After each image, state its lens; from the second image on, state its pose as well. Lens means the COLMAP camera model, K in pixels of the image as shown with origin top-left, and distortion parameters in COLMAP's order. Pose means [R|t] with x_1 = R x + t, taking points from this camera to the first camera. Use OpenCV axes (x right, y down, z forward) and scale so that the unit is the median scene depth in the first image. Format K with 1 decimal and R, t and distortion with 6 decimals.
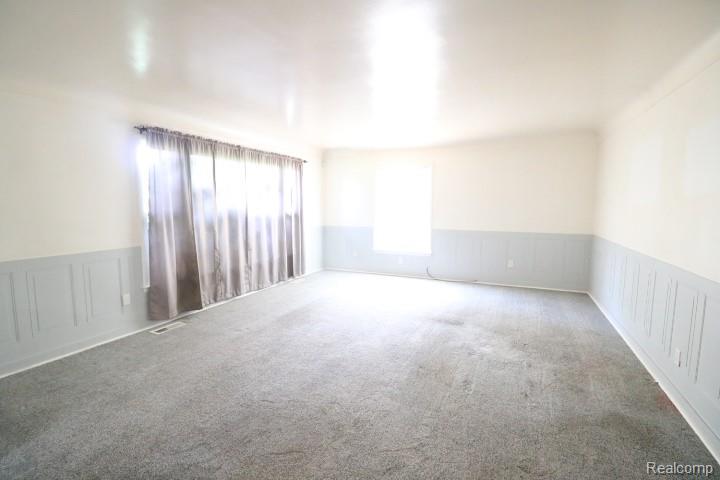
lens RADIAL K [[335.5, 0, 360.0], [0, 335.5, 240.0], [0, 0, 1]] dist [-0.000269, -0.000059]
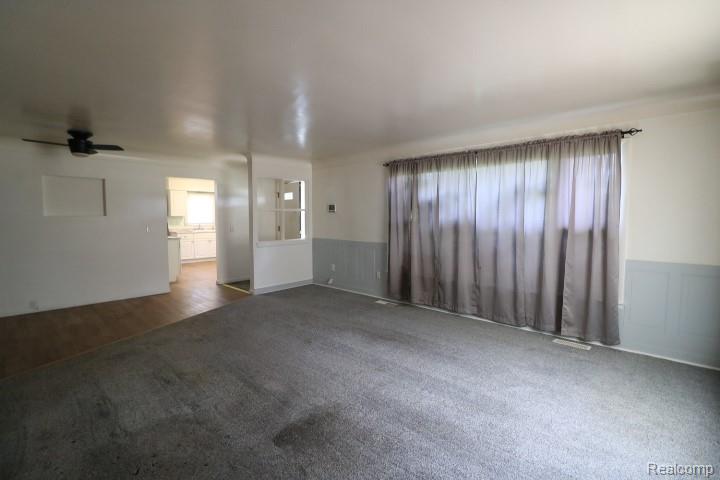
lens RADIAL K [[335.5, 0, 360.0], [0, 335.5, 240.0], [0, 0, 1]] dist [-0.000269, -0.000059]
pose [[-0.328146, 0.064823, -0.942400, 0.660256], [-0.102860, 0.989259, 0.103862, -0.113960], [0.939010, 0.131017, -0.317953, 1.128860]]
